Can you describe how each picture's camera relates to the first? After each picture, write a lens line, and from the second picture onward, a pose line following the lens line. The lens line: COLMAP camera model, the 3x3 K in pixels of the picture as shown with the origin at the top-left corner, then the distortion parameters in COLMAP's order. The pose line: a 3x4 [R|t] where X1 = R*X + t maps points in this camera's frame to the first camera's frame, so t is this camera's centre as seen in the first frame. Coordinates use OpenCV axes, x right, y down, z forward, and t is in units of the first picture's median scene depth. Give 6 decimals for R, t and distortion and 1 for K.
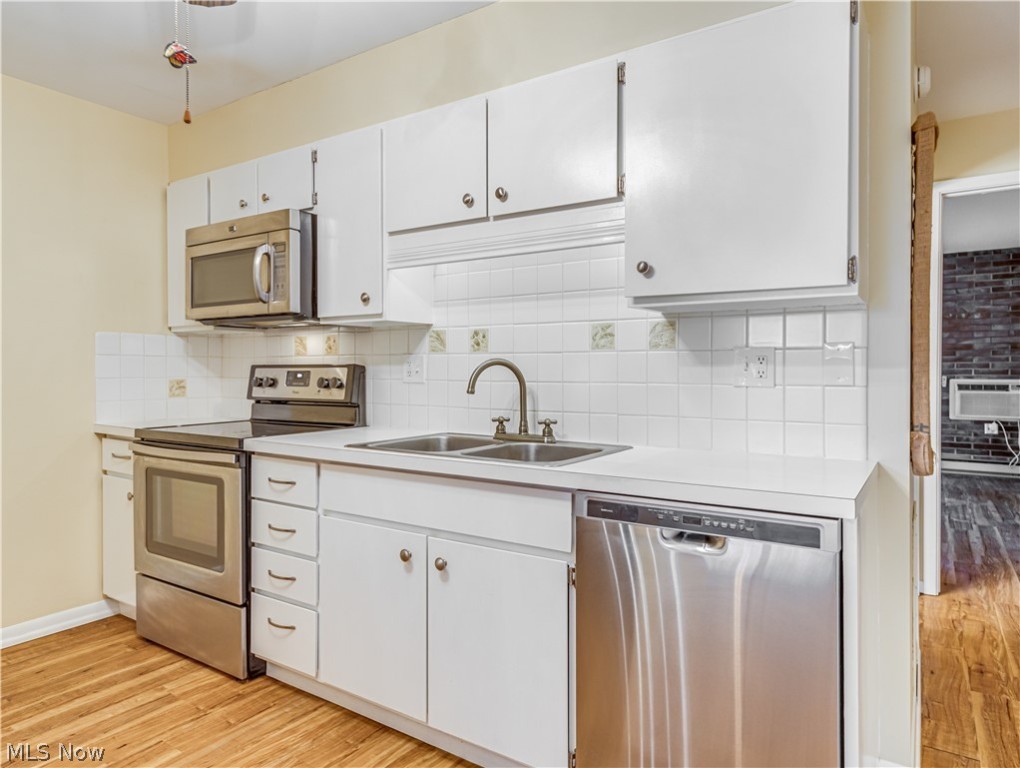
lens RADIAL K [[641.7, 0, 533.1], [0, 641.7, 372.1], [0, 0, 1]] dist [0.007981, 0.003816]
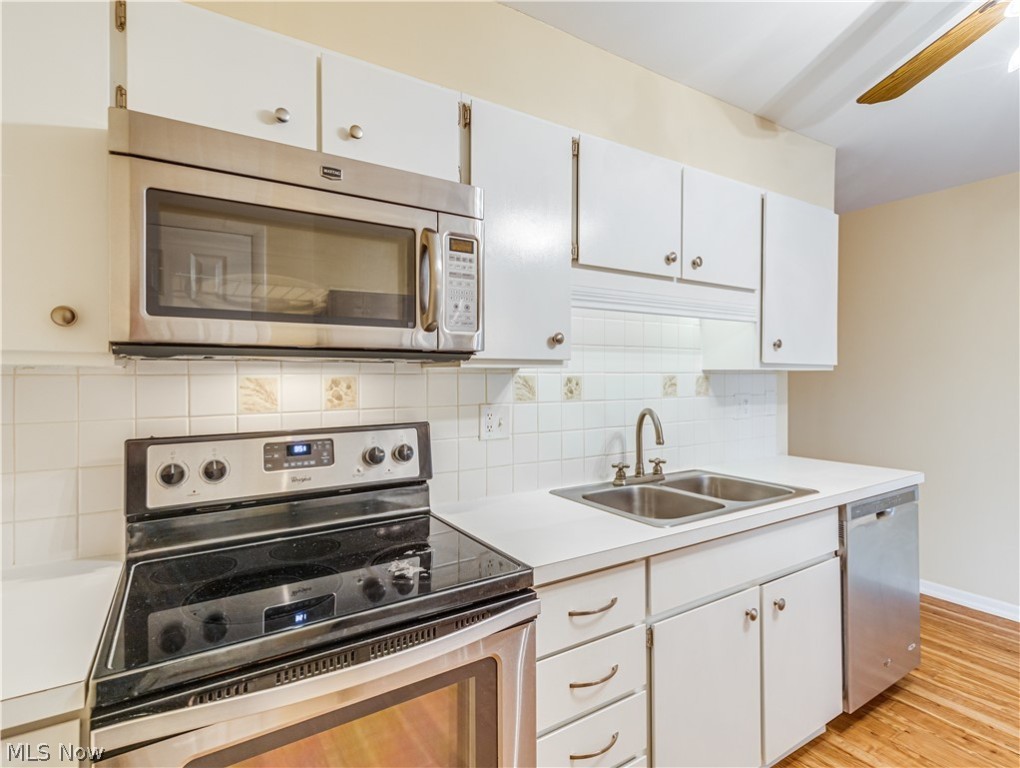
lens RADIAL K [[519.1, 0, 508.6], [0, 519.1, 375.0], [0, 0, 1]] dist [0.005590, -0.001933]
pose [[0.424797, -0.003683, 0.905281, -0.819426], [0.006060, 0.999981, 0.001225, -0.069376], [-0.905268, 0.004966, 0.424811, 0.745385]]
